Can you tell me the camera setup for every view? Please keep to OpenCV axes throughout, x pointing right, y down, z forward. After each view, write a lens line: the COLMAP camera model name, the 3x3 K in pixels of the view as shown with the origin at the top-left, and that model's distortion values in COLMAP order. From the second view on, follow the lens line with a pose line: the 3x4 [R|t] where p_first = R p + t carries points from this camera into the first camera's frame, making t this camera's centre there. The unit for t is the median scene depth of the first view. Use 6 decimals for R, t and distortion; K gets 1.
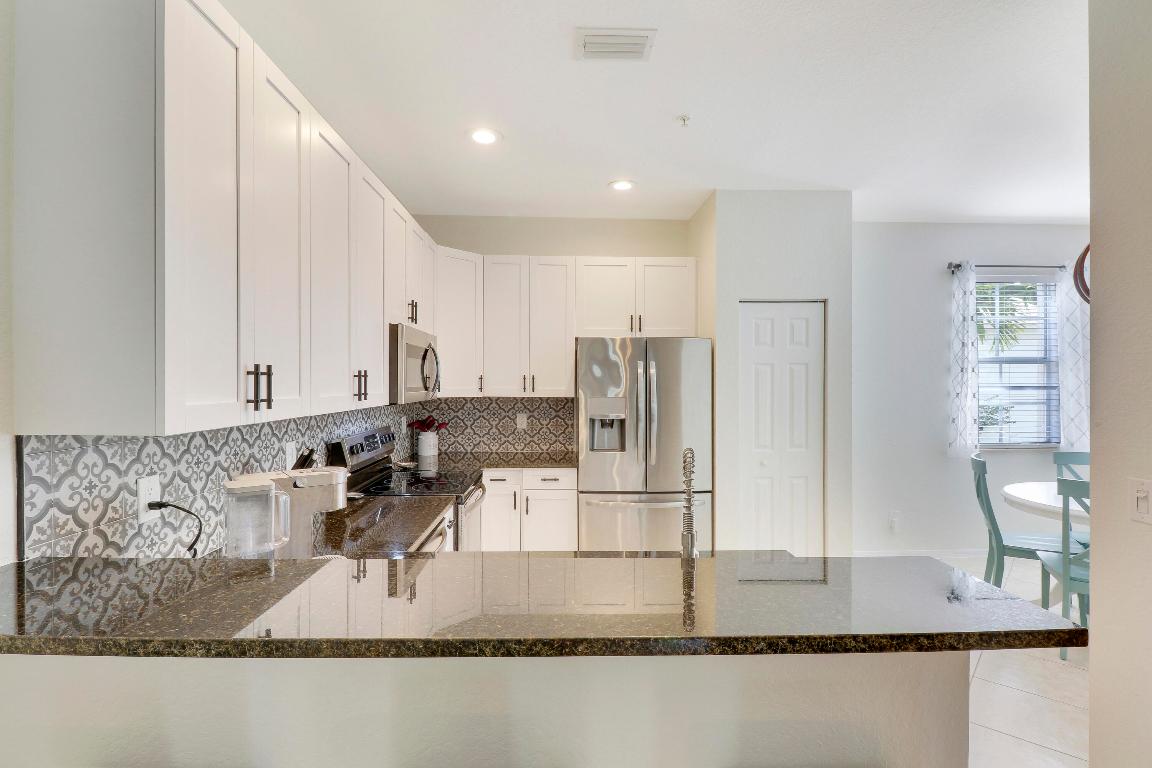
lens RADIAL K [[536.2, 0, 573.4], [0, 536.2, 386.6], [0, 0, 1]] dist [-0.004235, -0.008113]
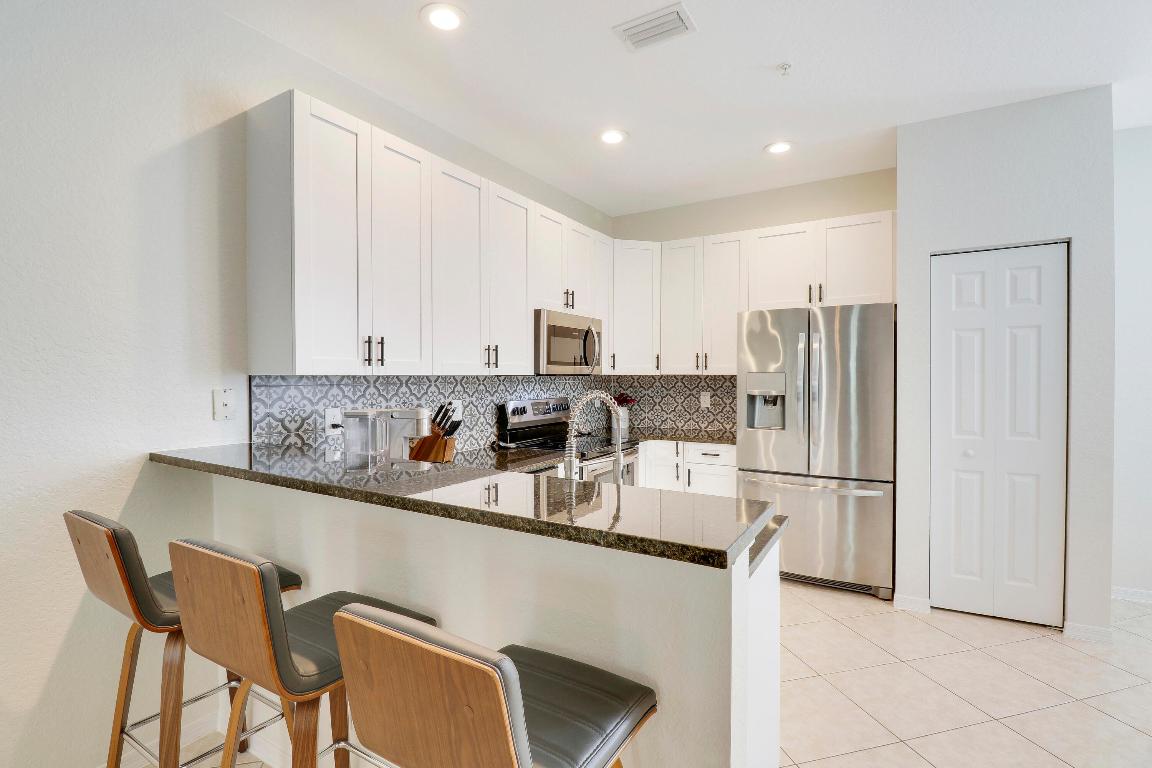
lens RADIAL K [[536.2, 0, 574.5], [0, 536.2, 385.4], [0, 0, 1]] dist [-0.004235, -0.008113]
pose [[0.840356, 0.004186, -0.542018, 0.368521], [0.000057, 0.999969, 0.007810, 0.044066], [0.542034, -0.006594, 0.840331, 0.010635]]
